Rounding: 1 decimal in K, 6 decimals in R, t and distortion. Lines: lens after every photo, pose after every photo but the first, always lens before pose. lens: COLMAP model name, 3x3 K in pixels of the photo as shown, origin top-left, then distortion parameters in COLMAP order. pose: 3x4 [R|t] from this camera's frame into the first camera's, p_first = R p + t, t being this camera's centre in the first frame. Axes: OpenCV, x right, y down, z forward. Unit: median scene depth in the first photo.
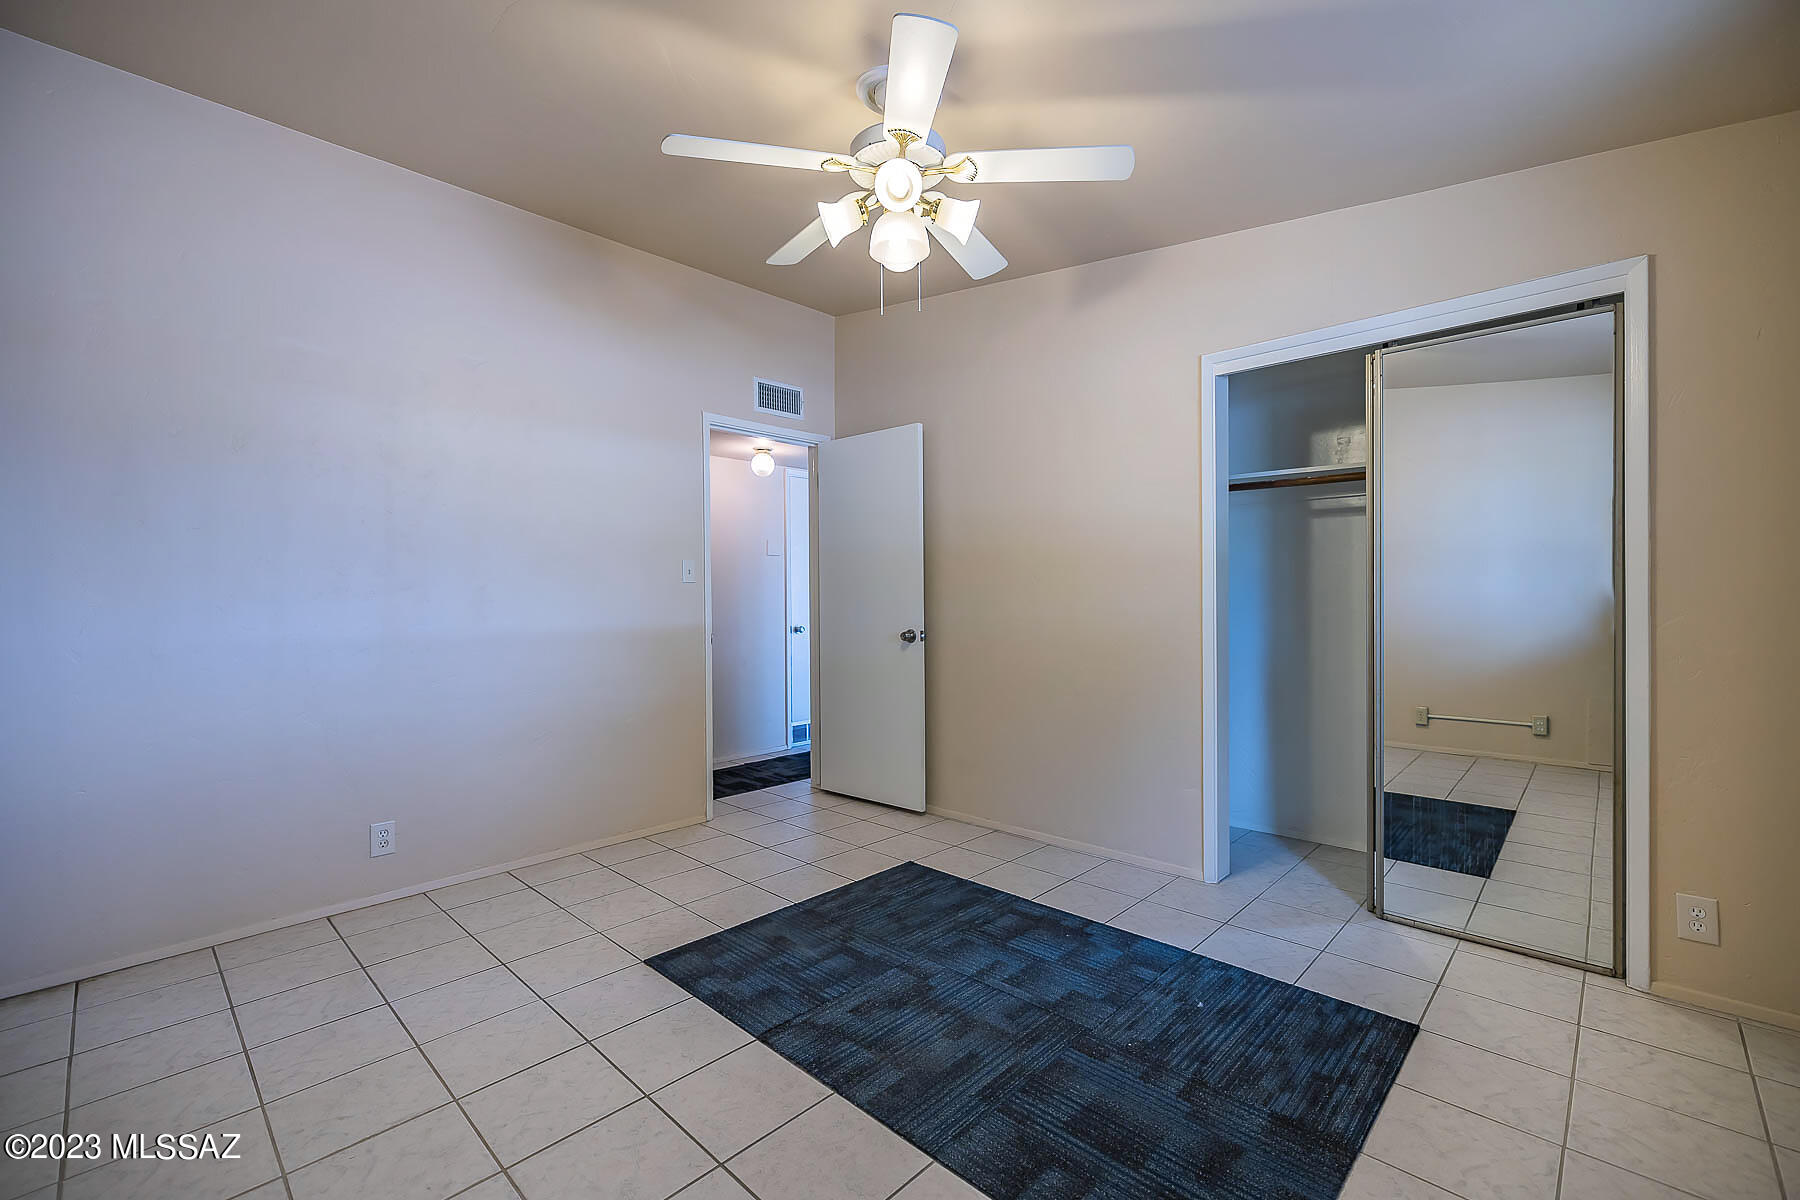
lens RADIAL K [[770.3, 0, 906.6], [0, 770.3, 601.1], [0, 0, 1]] dist [0.001891, 0.000166]
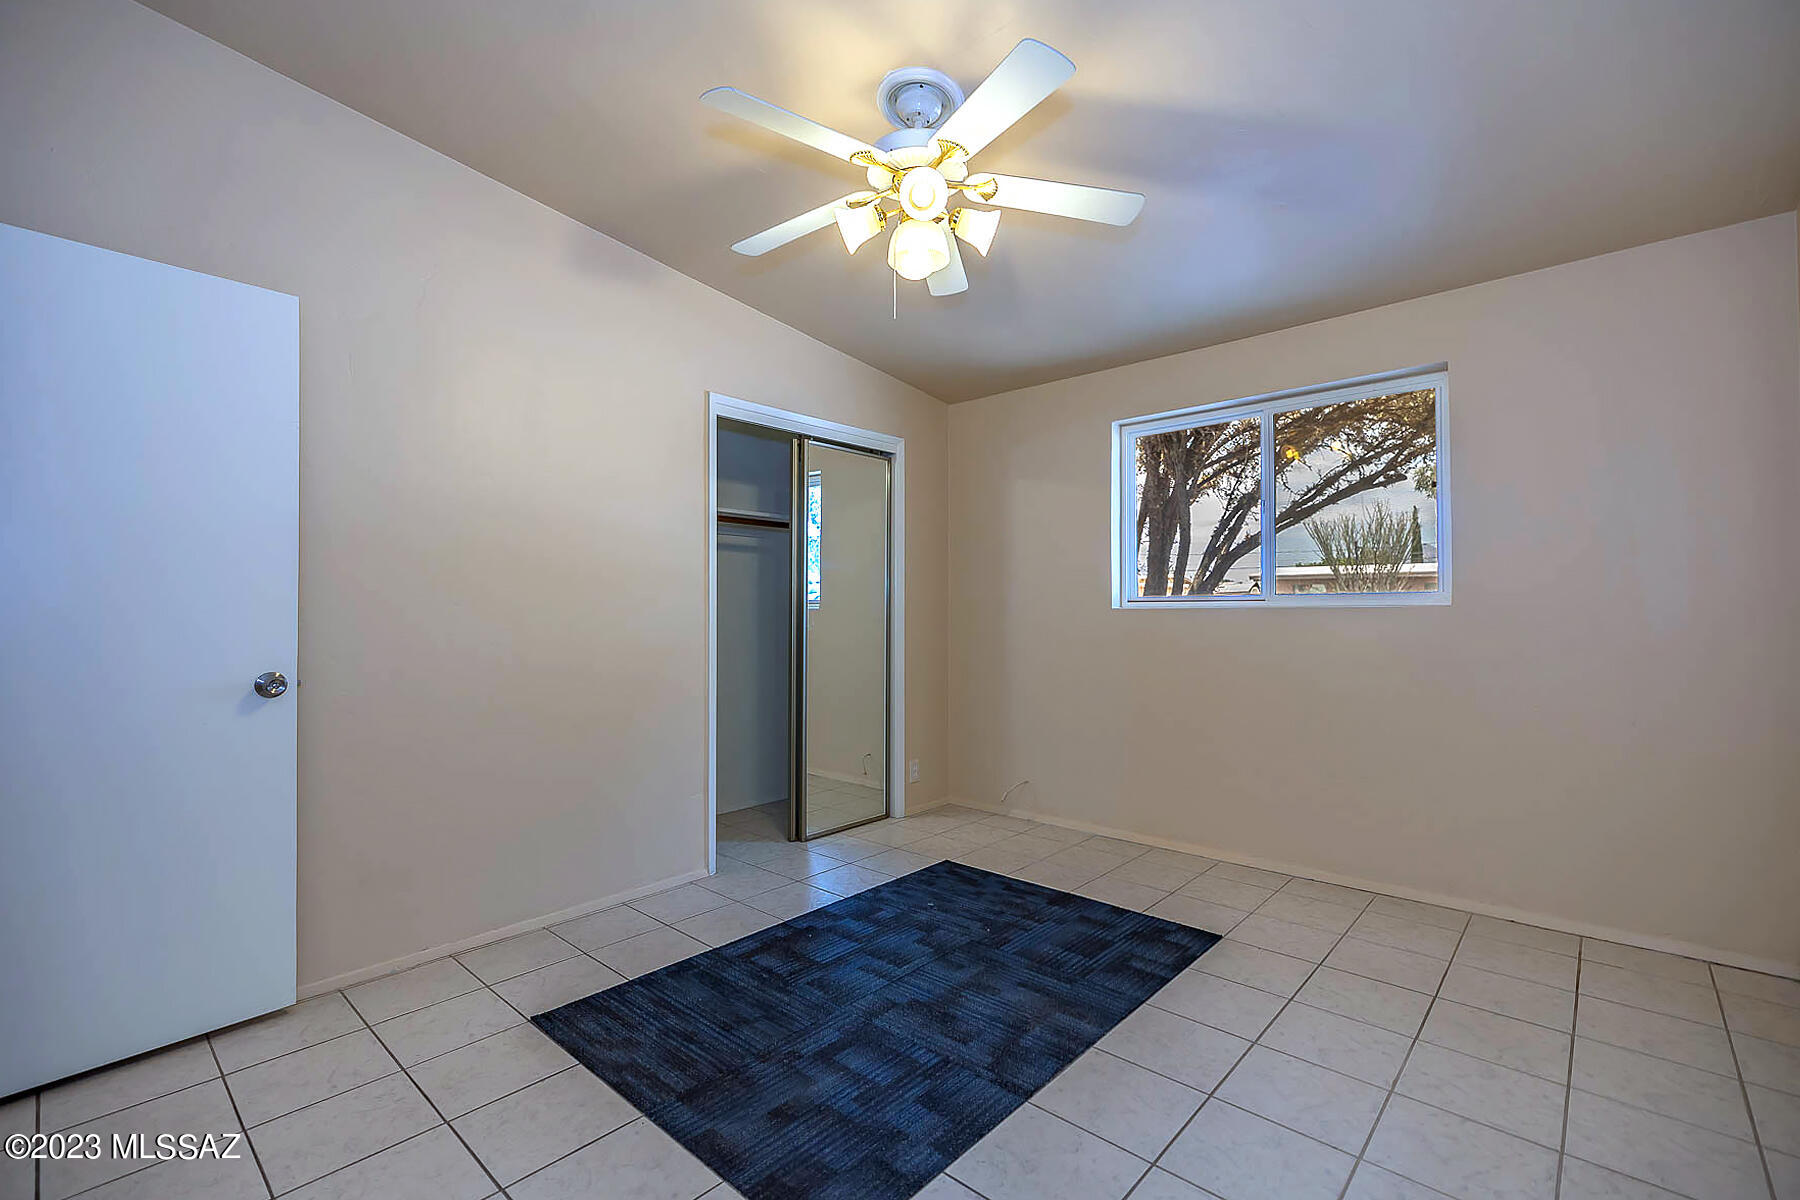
lens RADIAL K [[770.3, 0, 906.6], [0, 770.3, 601.1], [0, 0, 1]] dist [0.001891, 0.000166]
pose [[-0.027000, 0.021077, 0.999413, -0.933567], [0.010301, 0.999730, -0.020805, 0.005093], [-0.999582, 0.009733, -0.027210, 0.987006]]
